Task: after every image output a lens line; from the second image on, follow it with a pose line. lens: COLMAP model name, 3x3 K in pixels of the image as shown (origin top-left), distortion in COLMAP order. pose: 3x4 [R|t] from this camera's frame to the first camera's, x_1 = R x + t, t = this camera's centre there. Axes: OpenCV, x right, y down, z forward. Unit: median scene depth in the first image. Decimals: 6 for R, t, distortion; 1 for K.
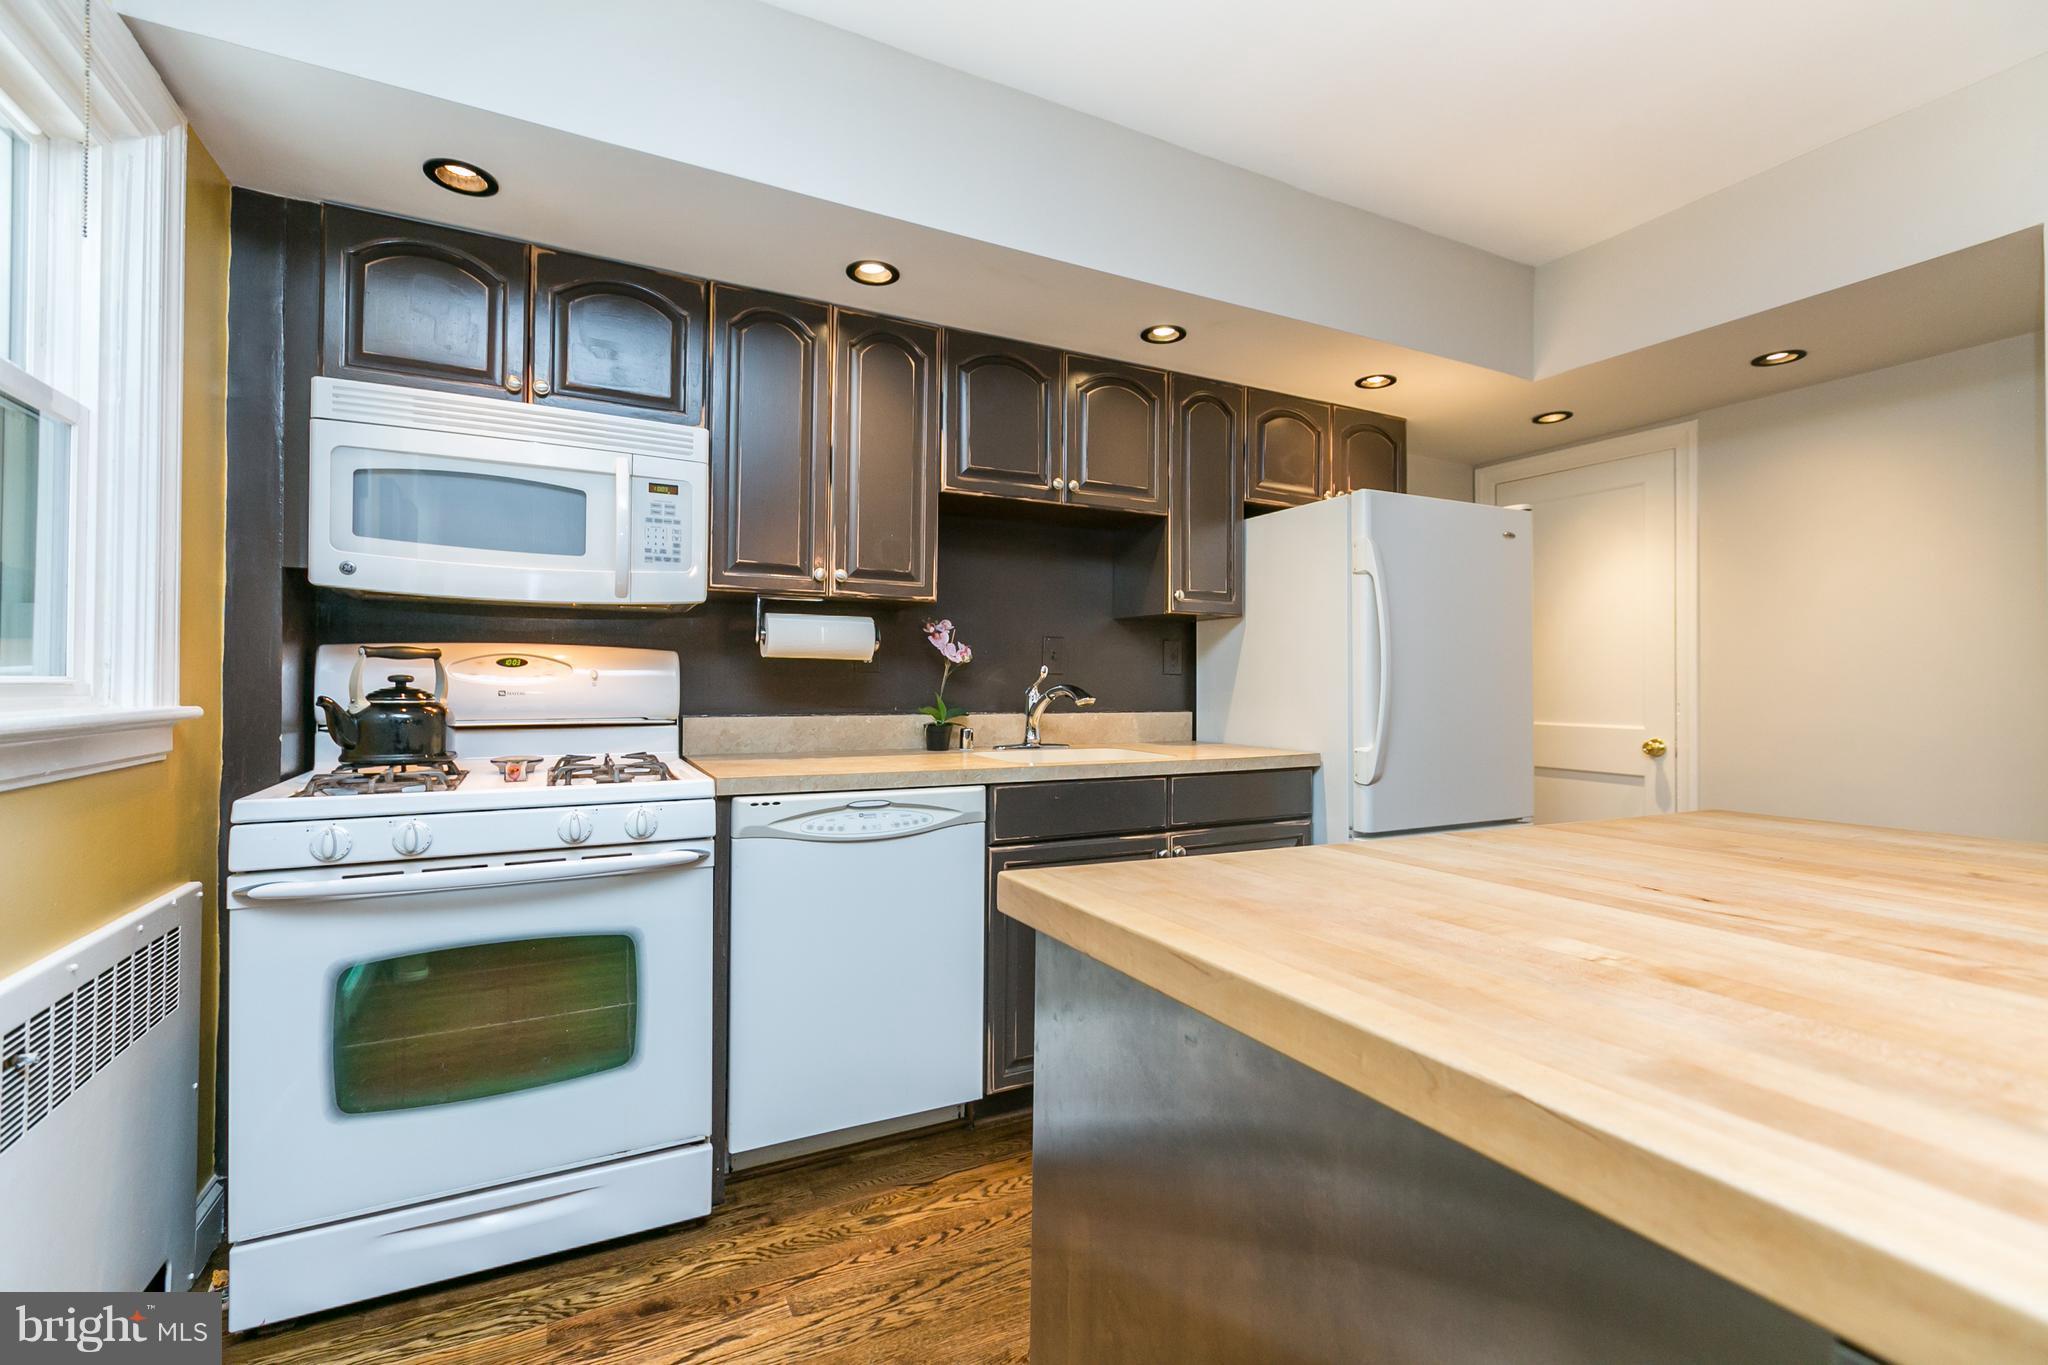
lens RADIAL K [[930.4, 0, 1030.9], [0, 930.4, 674.5], [0, 0, 1]] dist [0.004129, 0.001536]
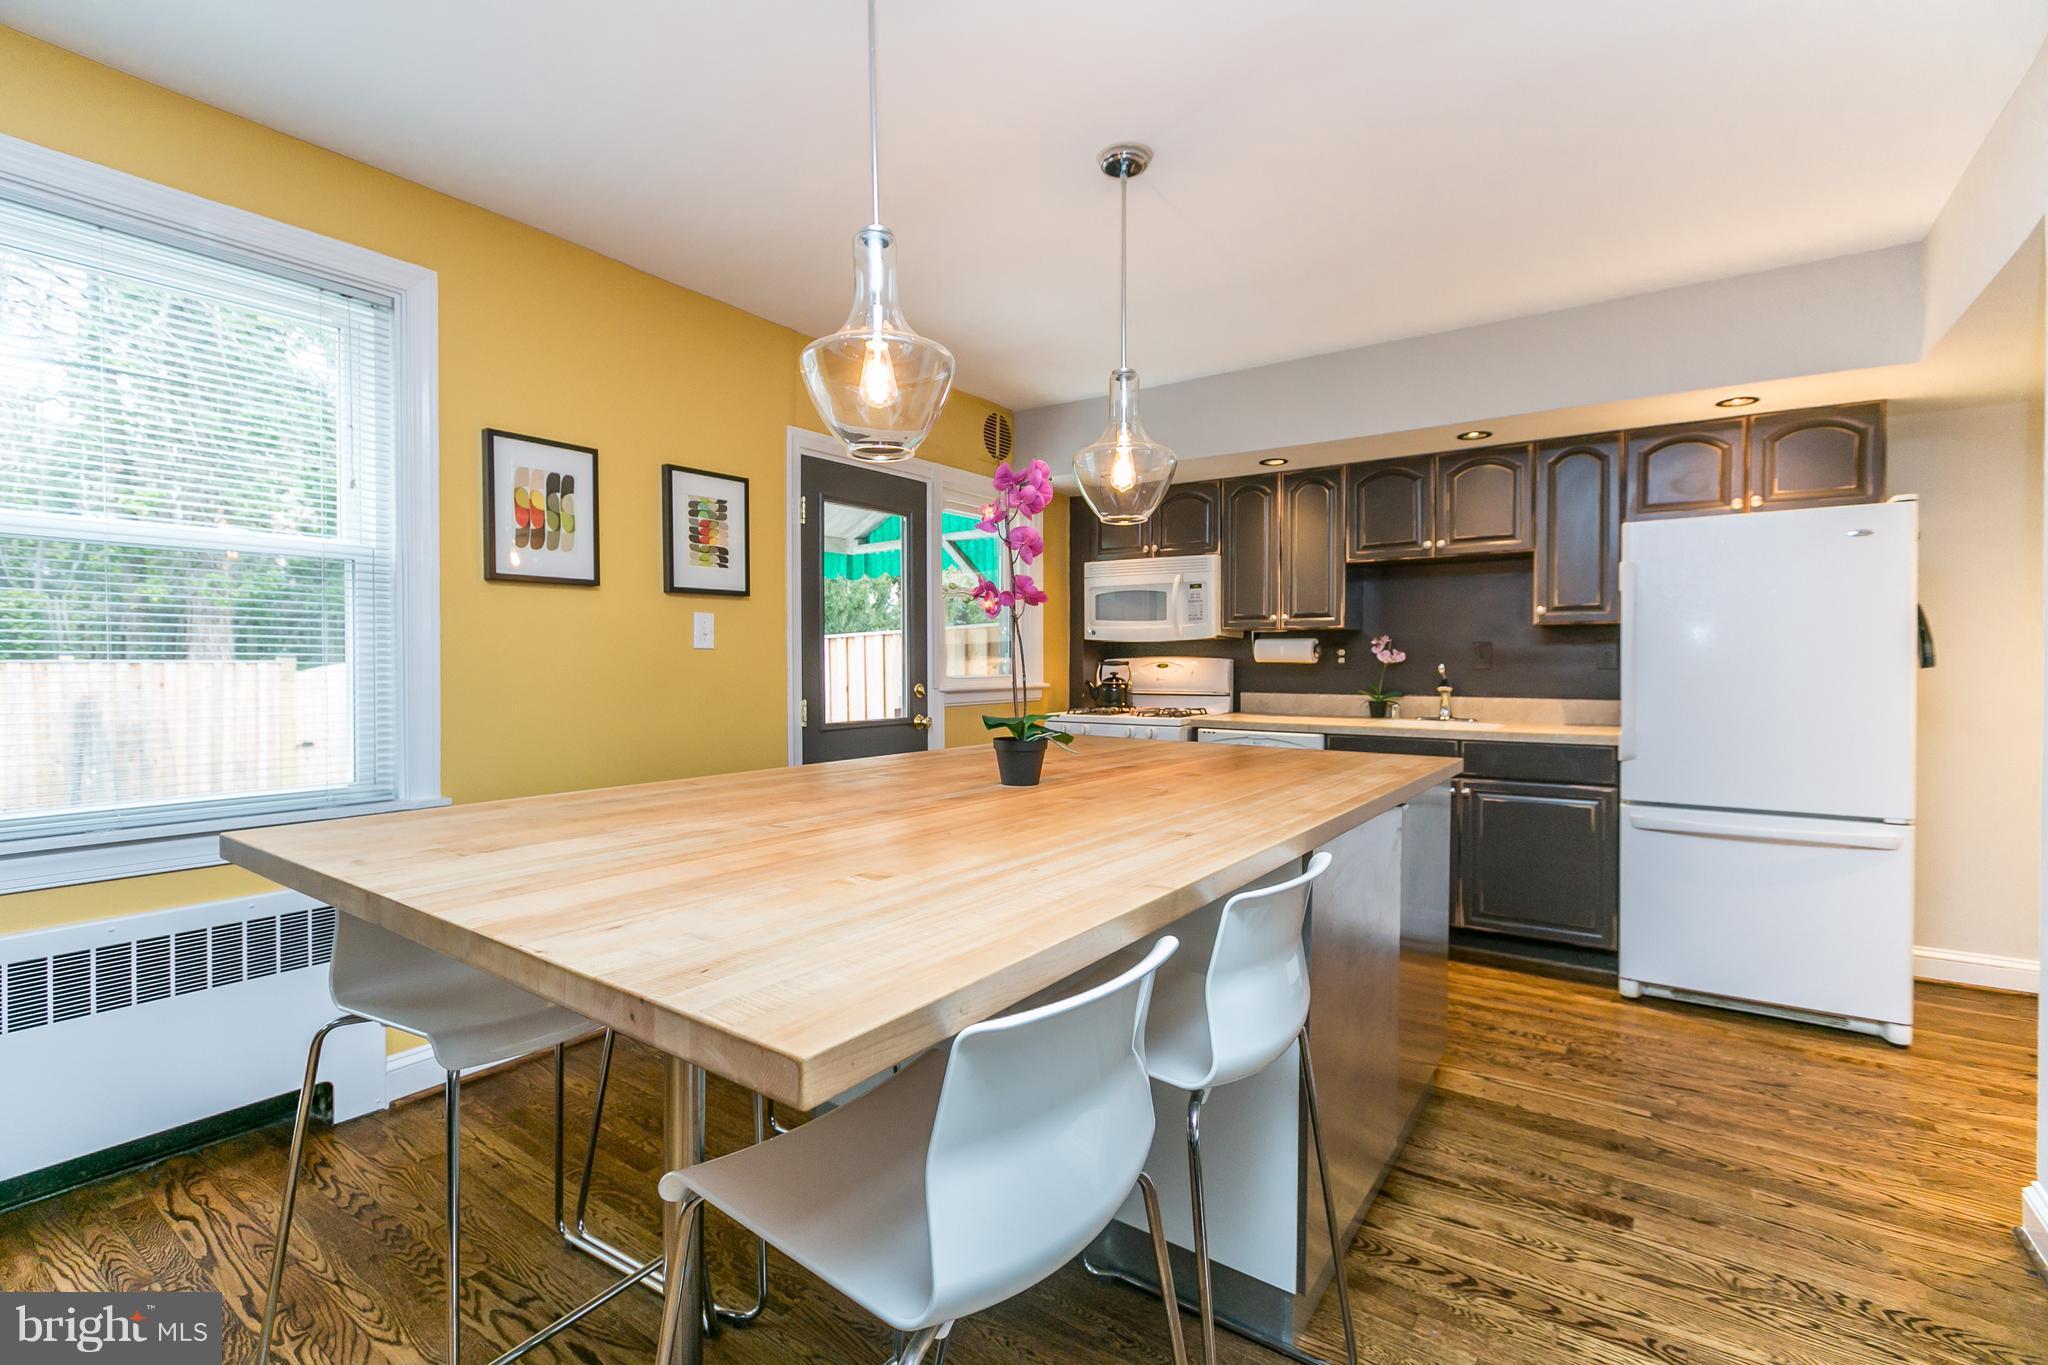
lens RADIAL K [[930.4, 0, 1022.3], [0, 930.4, 682.5], [0, 0, 1]] dist [0.004129, 0.001536]
pose [[0.449911, 0.016323, -0.892924, 1.390765], [0.012093, 0.999630, 0.024366, -0.033261], [0.892991, -0.021760, 0.449547, -0.349805]]
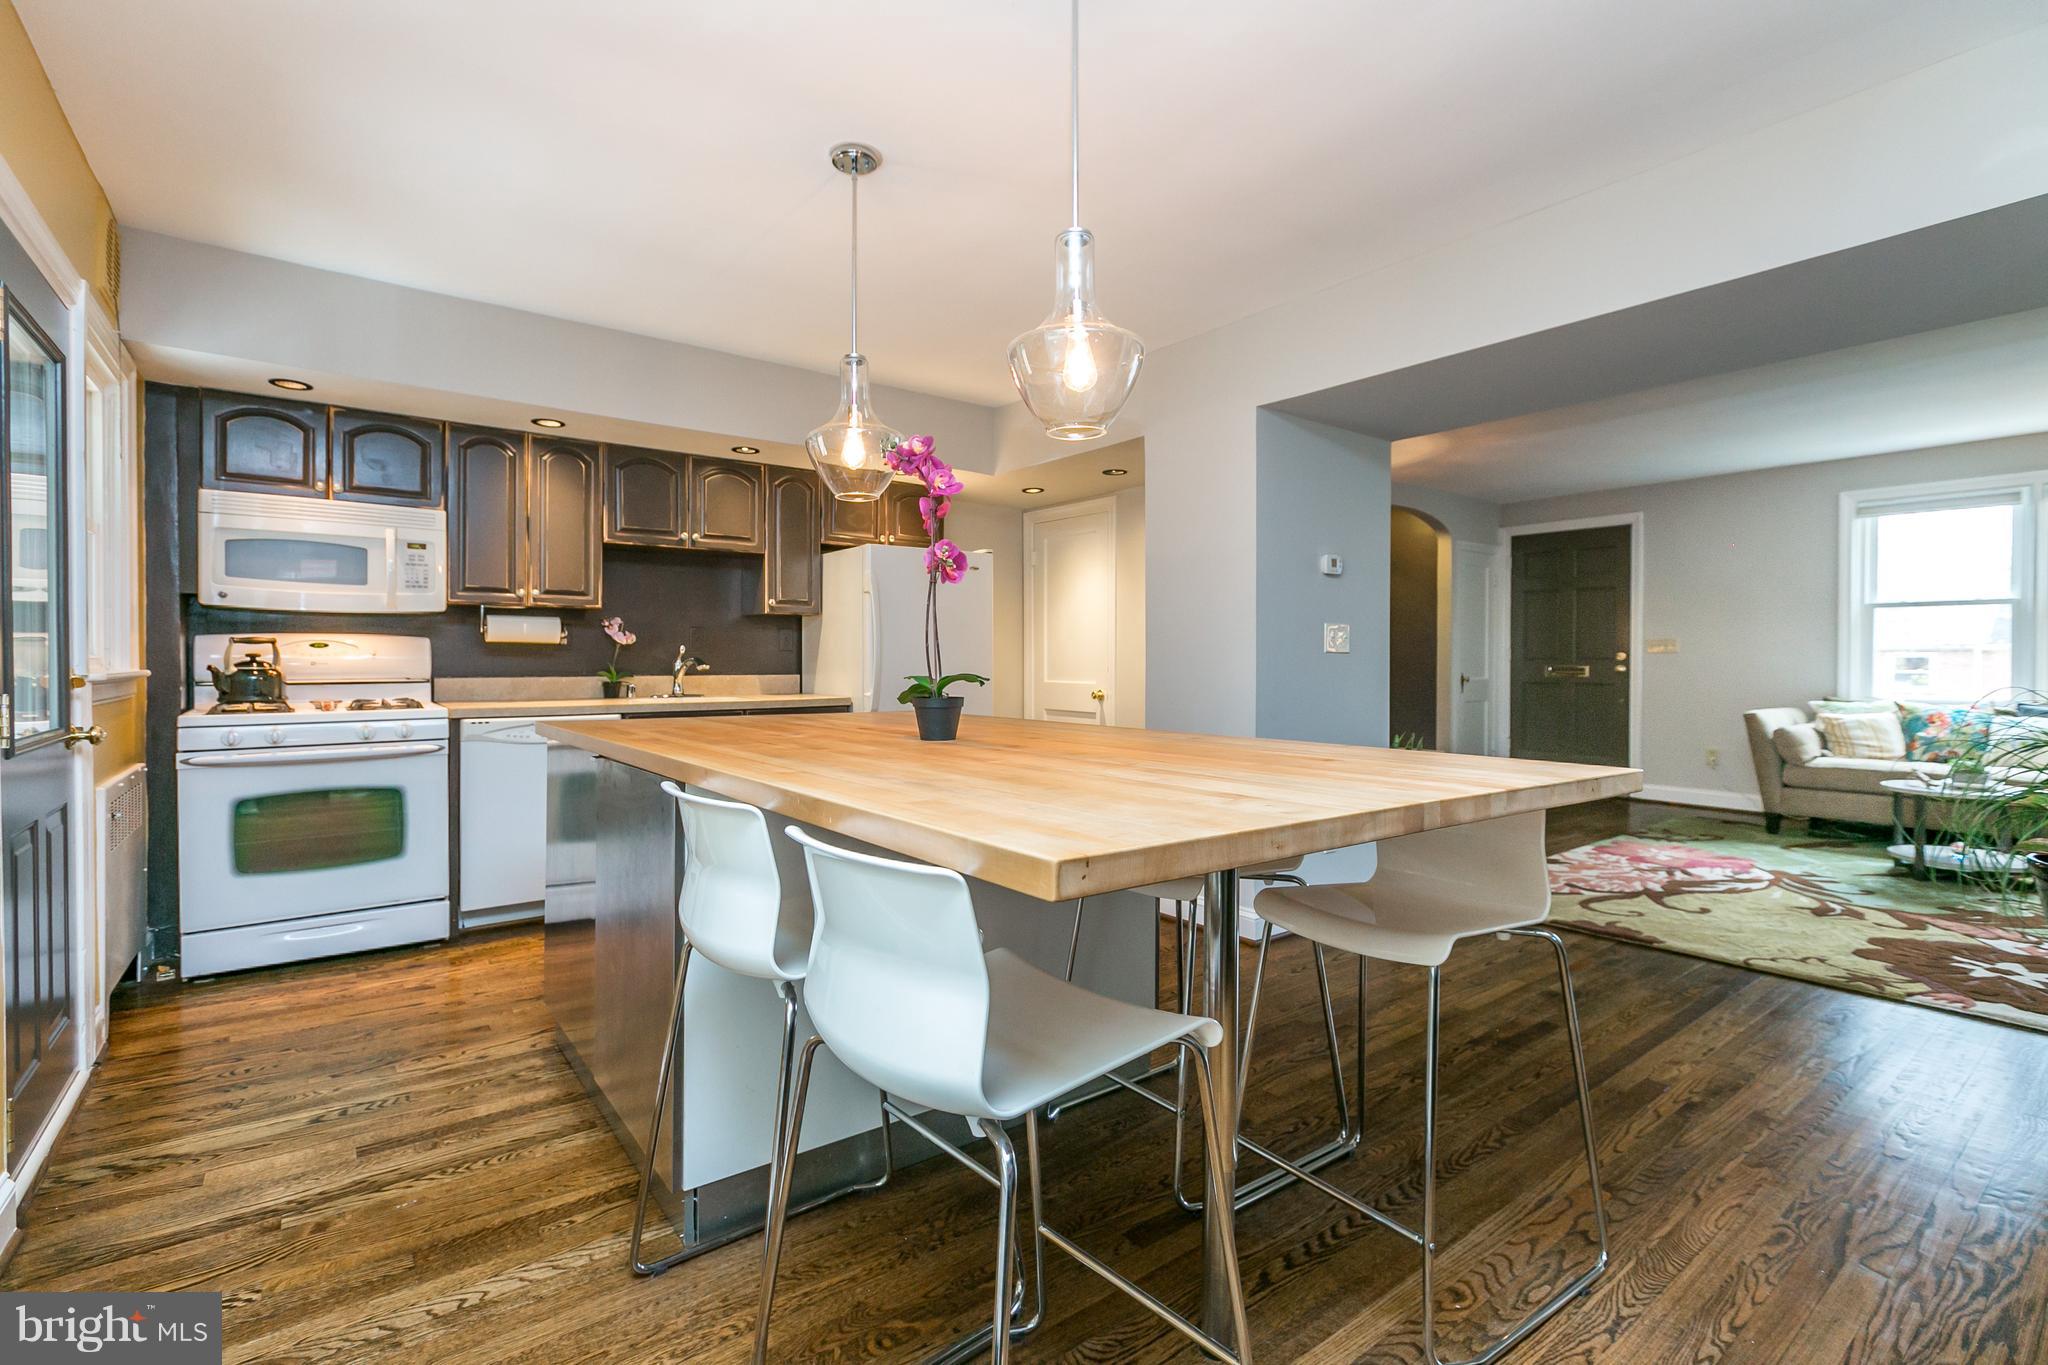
lens RADIAL K [[930.4, 0, 1038.2], [0, 930.4, 669.8], [0, 0, 1]] dist [0.004129, 0.001536]
pose [[0.982423, -0.006008, 0.186572, 0.430245], [0.001753, 0.999735, 0.022961, -0.005321], [-0.186661, -0.022230, 0.982173, -0.956998]]
